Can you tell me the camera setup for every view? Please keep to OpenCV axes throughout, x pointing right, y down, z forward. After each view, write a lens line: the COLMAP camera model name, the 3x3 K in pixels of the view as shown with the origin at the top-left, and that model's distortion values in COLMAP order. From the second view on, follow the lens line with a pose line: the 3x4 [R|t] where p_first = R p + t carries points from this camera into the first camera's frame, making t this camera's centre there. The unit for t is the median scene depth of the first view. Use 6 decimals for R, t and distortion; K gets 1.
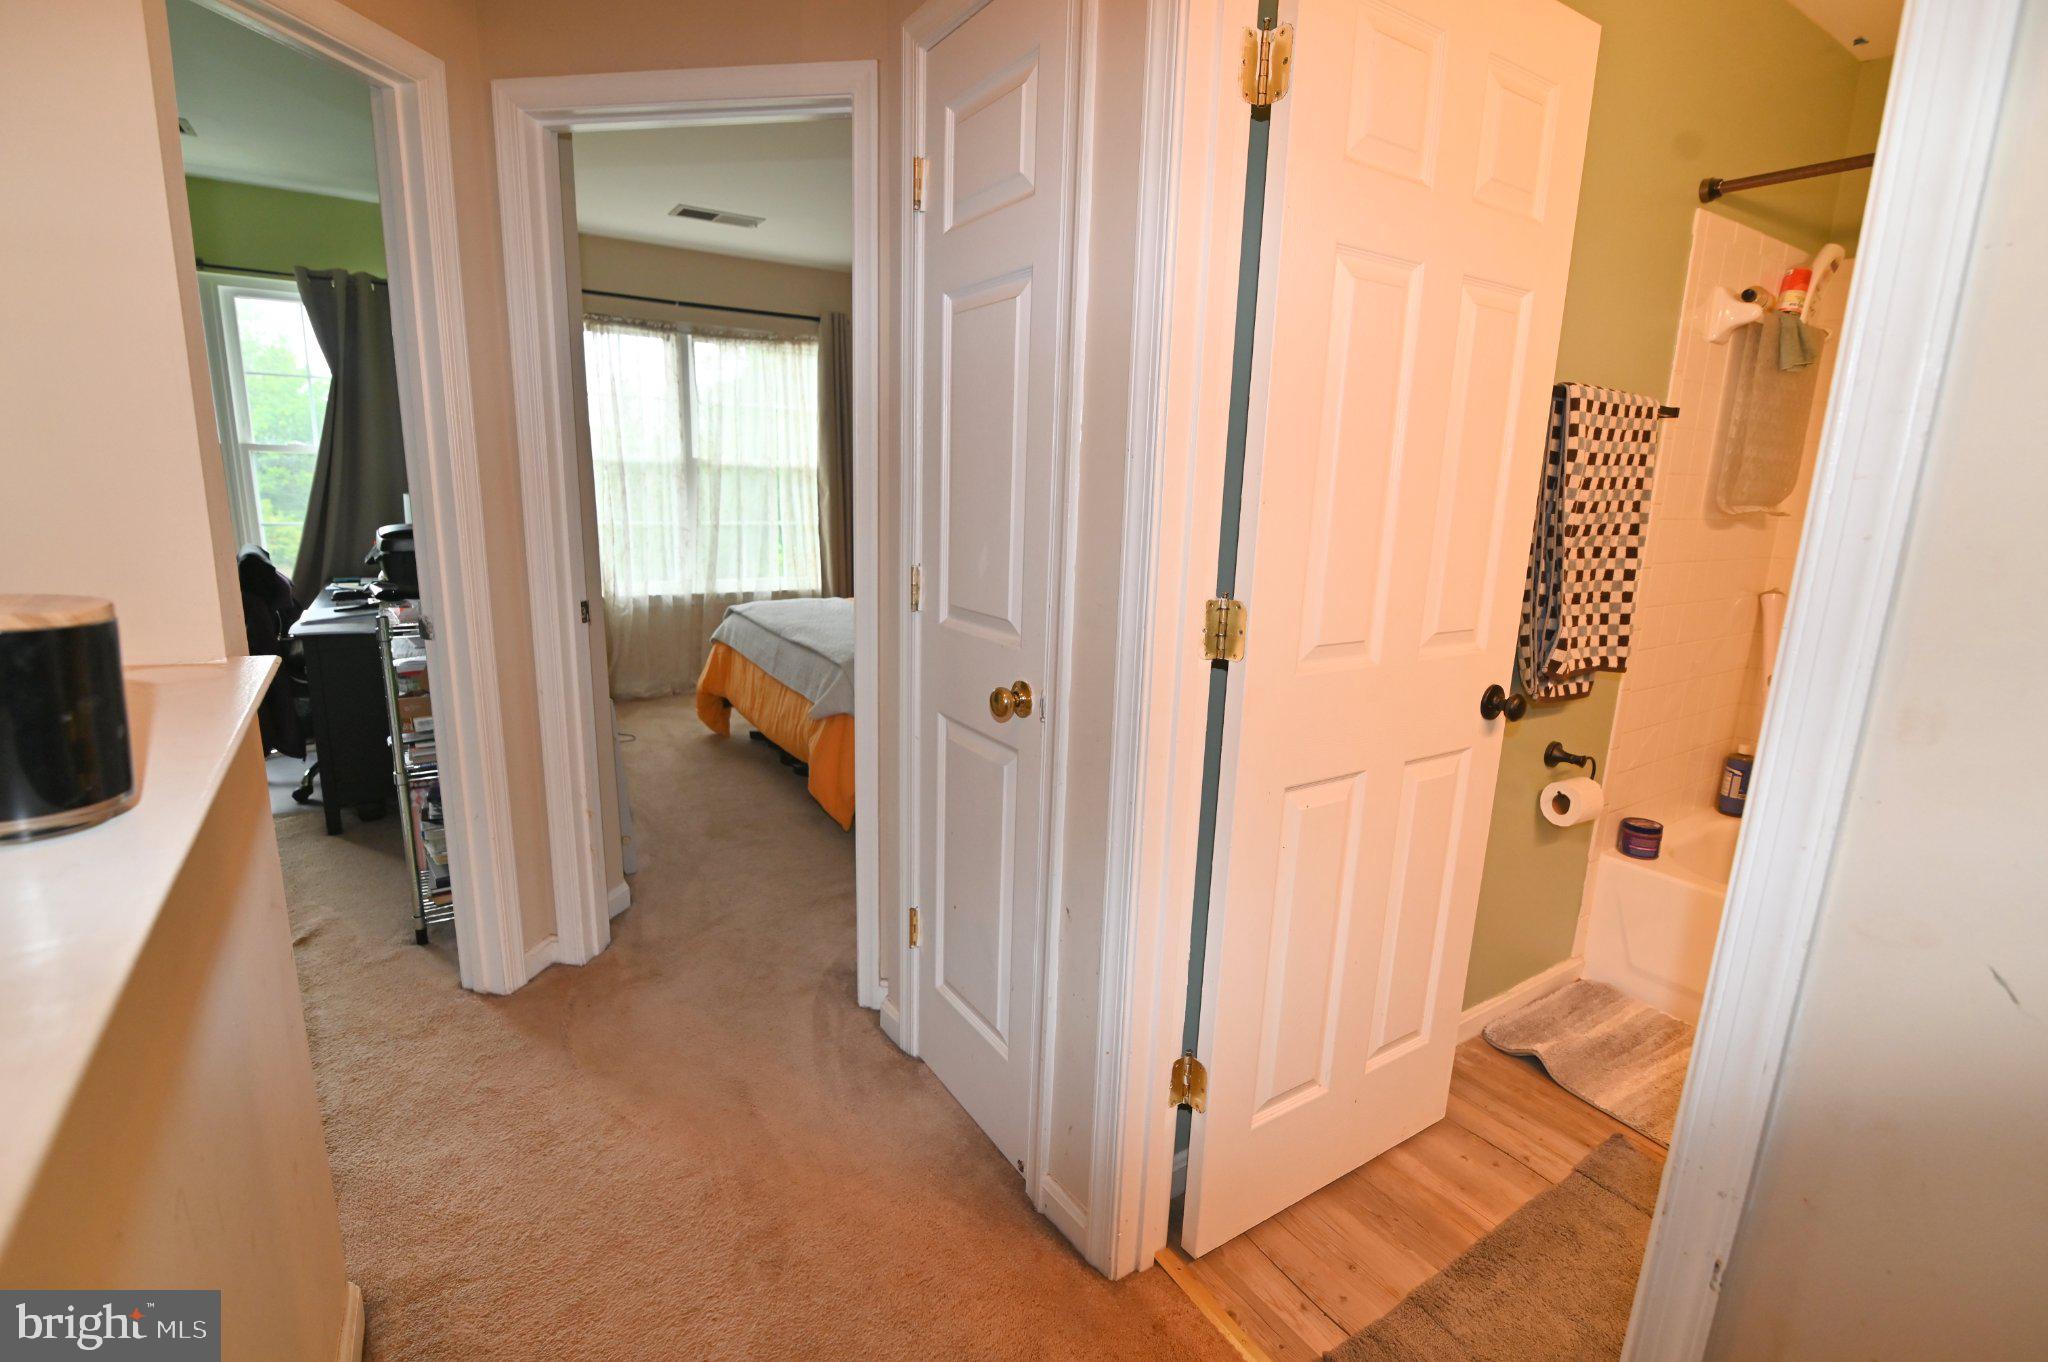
lens RADIAL K [[931.6, 0, 1027.0], [0, 931.6, 685.2], [0, 0, 1]] dist [-0.025540, 0.002575]
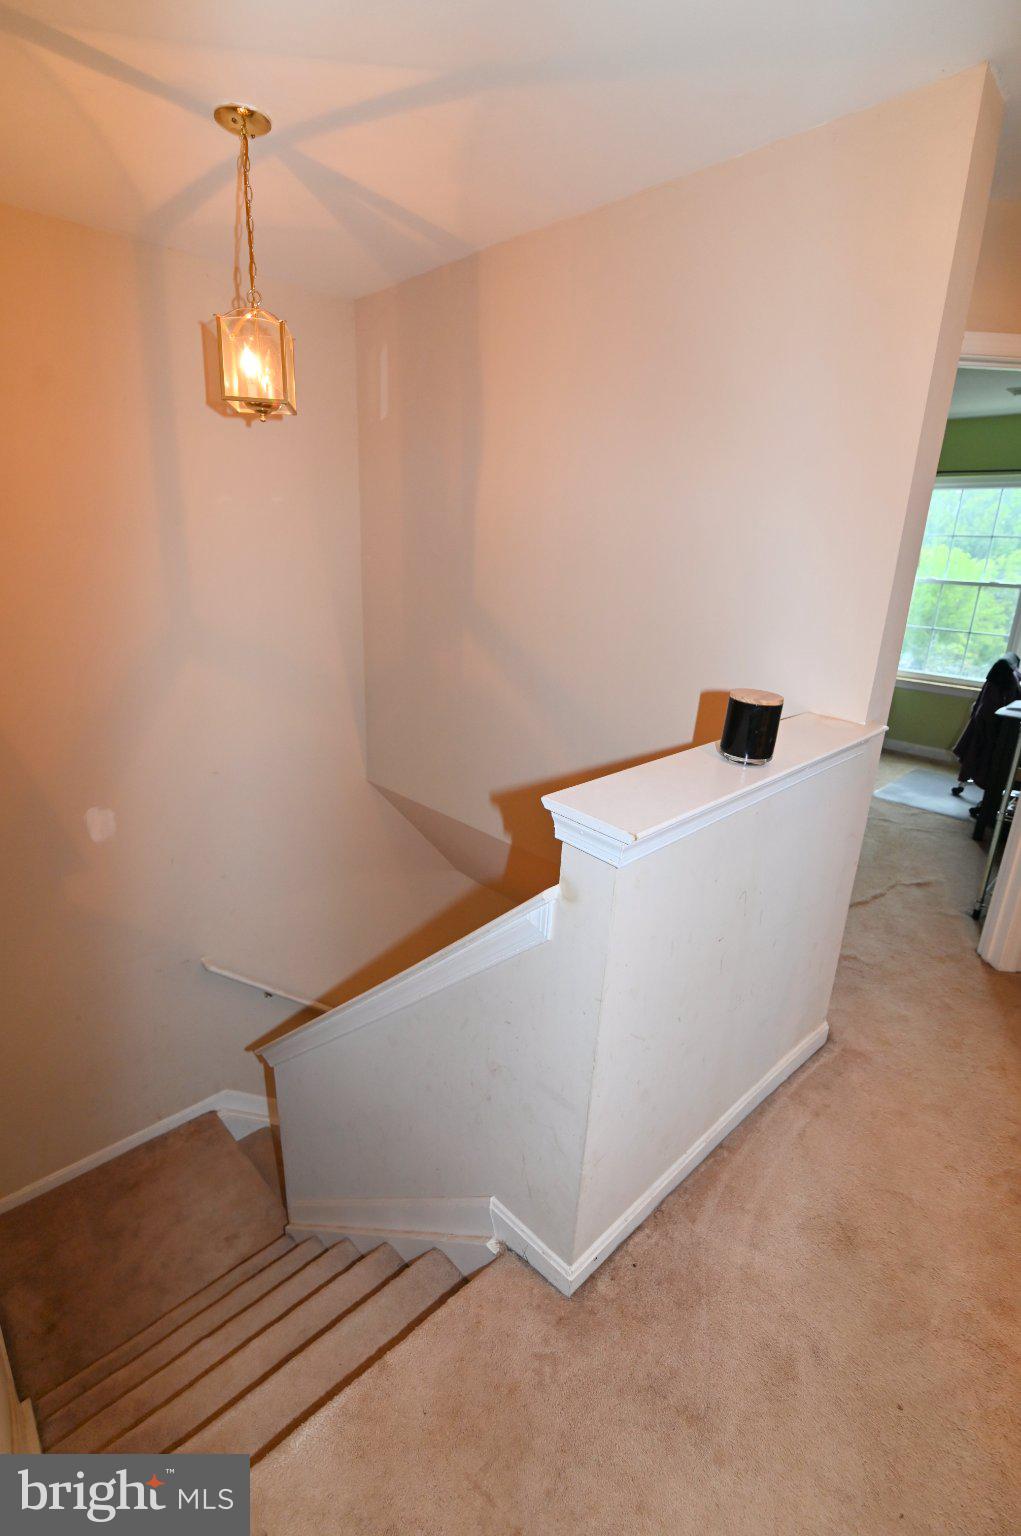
lens RADIAL K [[698.7, 0, 514.3], [0, 698.7, 770.5], [0, 0, 1]] dist [-0.025540, 0.002575]
pose [[0.183866, 0.270219, -0.945079, 0.267402], [-0.237189, 0.945256, 0.224125, -0.041526], [0.953905, 0.182954, 0.237893, -0.093650]]
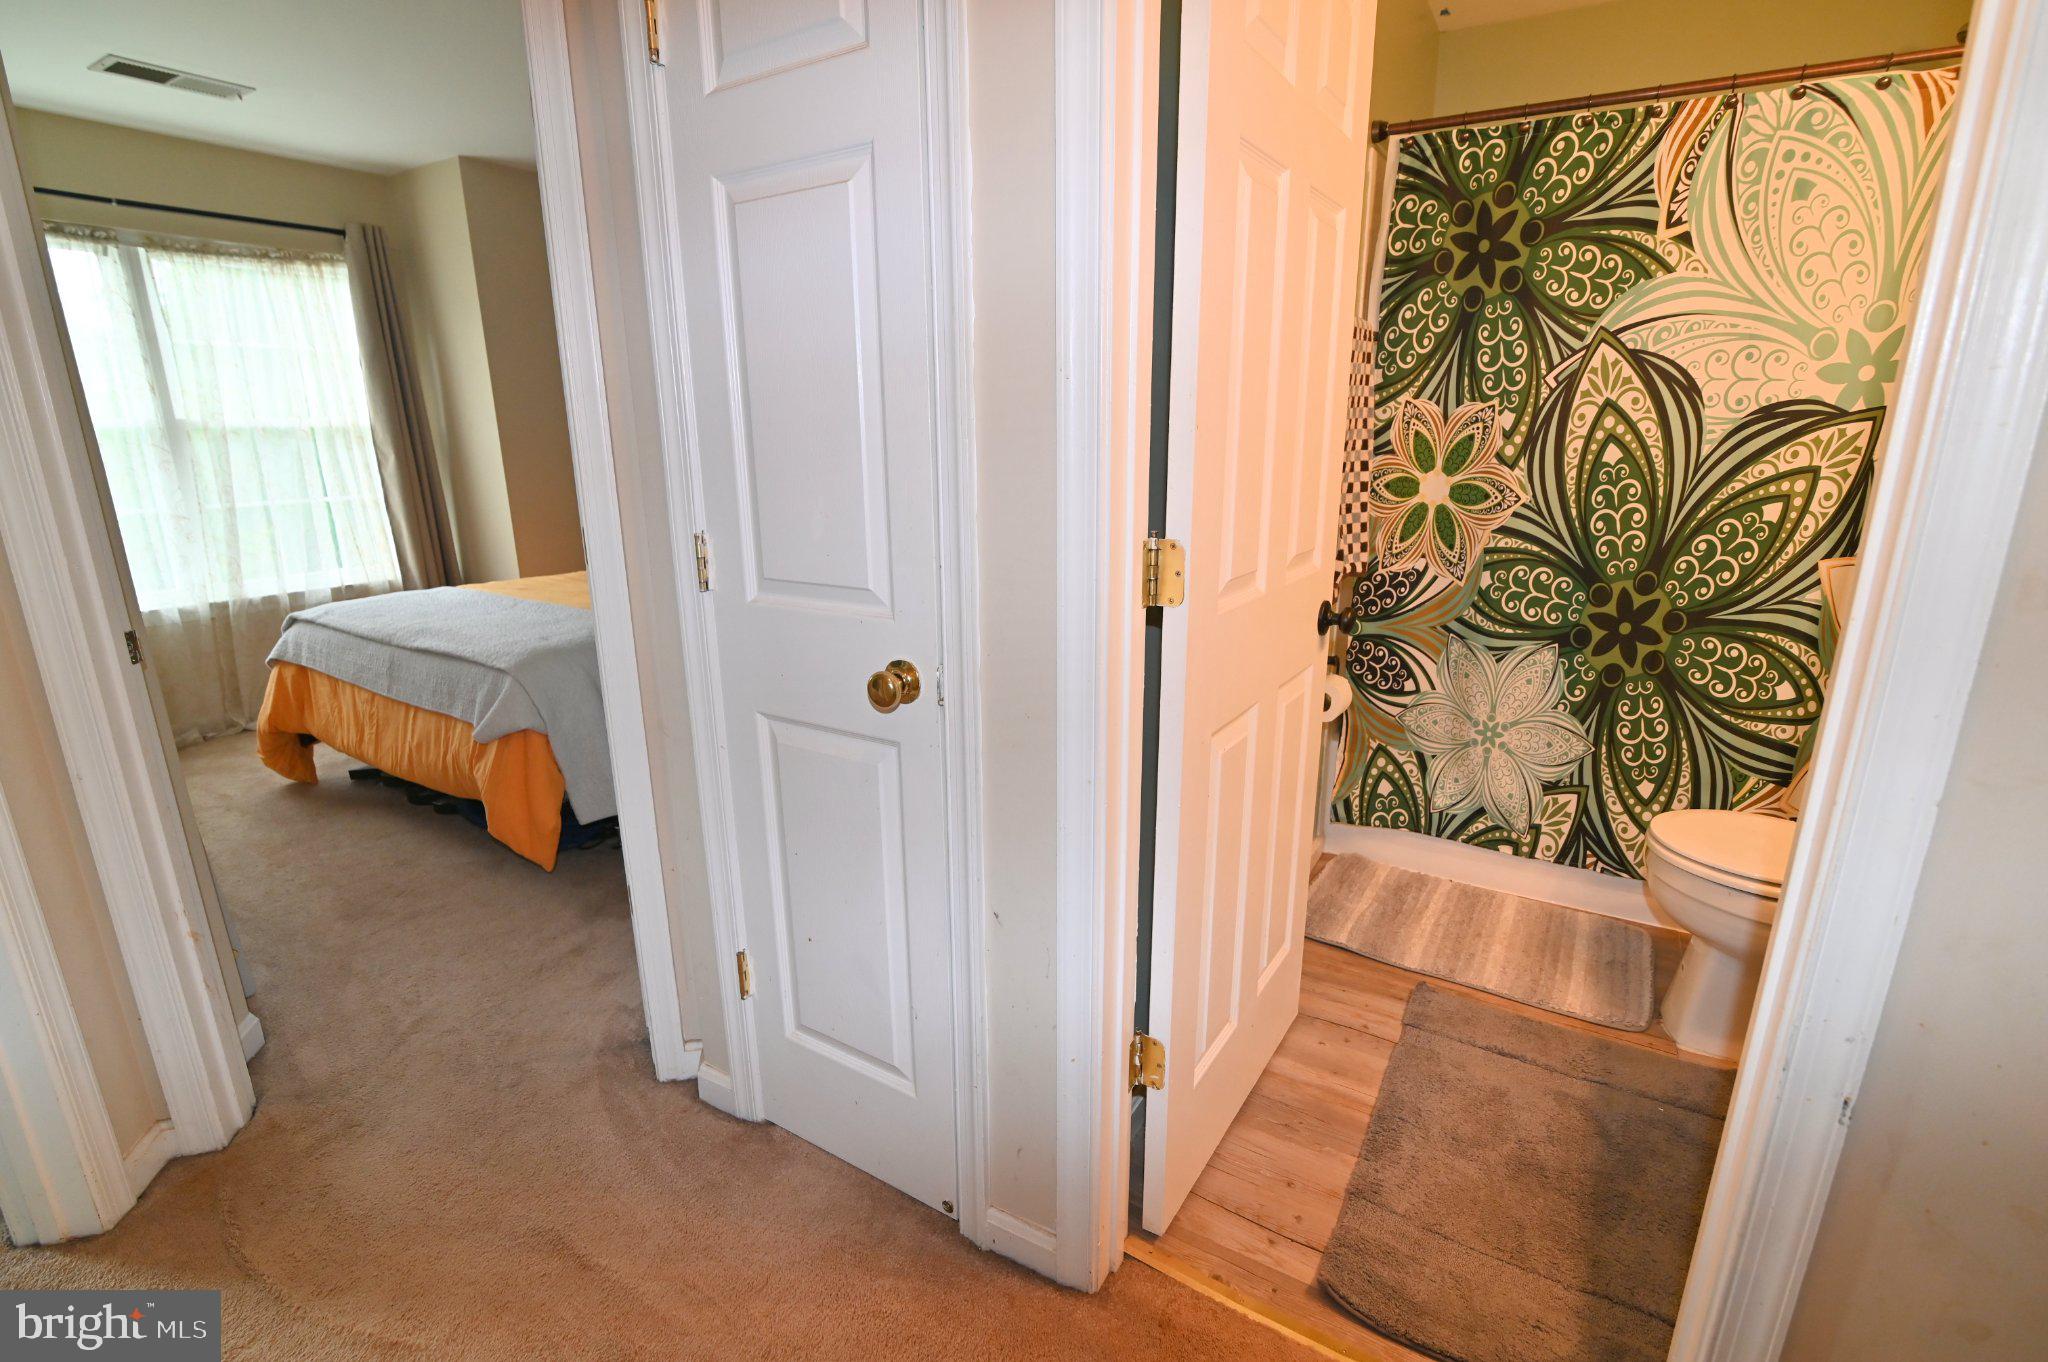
lens RADIAL K [[931.6, 0, 1032.4], [0, 931.6, 681.9], [0, 0, 1]] dist [-0.025540, 0.002575]
pose [[0.902919, -0.148458, 0.403357, -0.155226], [0.126820, 0.988694, 0.080007, -0.024110], [-0.410675, -0.021086, 0.911538, 0.128858]]
